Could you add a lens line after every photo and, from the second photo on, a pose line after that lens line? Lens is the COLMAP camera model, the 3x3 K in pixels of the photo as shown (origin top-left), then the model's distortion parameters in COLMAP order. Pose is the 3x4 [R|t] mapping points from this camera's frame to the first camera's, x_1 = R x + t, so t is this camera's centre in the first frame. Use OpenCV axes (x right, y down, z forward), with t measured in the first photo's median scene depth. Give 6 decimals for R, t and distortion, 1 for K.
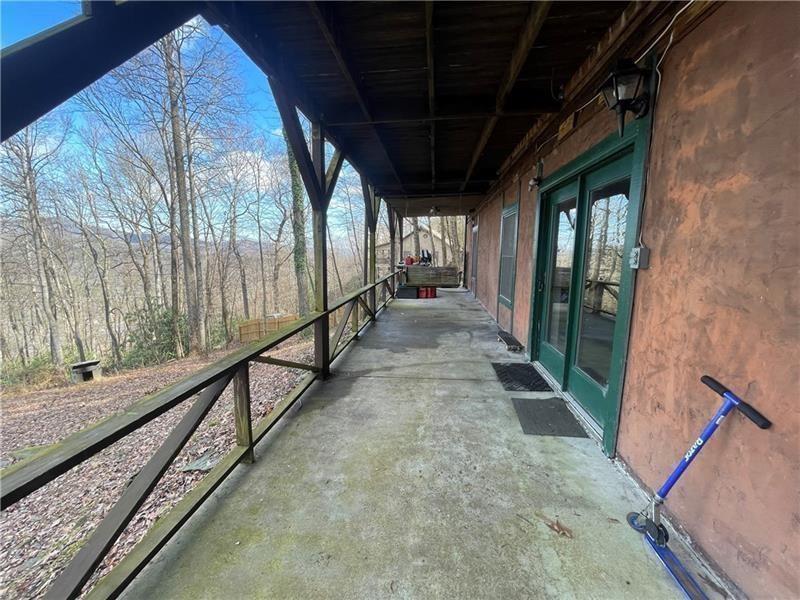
lens RADIAL K [[318.3, 0, 400.0], [0, 318.3, 300.0], [0, 0, 1]] dist [-0.006072, -0.000386]
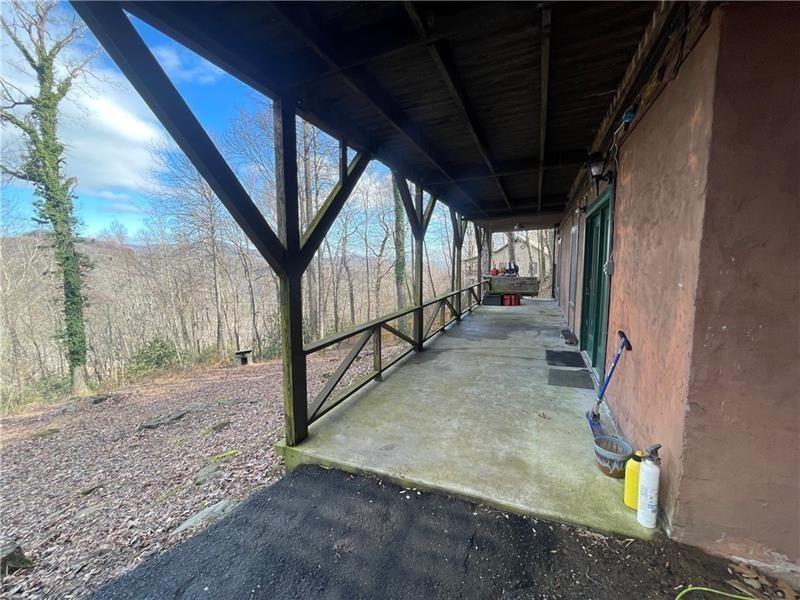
lens RADIAL K [[320.2, 0, 401.2], [0, 320.2, 296.9], [0, 0, 1]] dist [-0.007014, -0.000268]
pose [[0.957327, 0.012931, -0.288717, 0.060885], [-0.026971, 0.998636, -0.044705, 0.036321], [0.287745, 0.050584, 0.956370, -0.260483]]
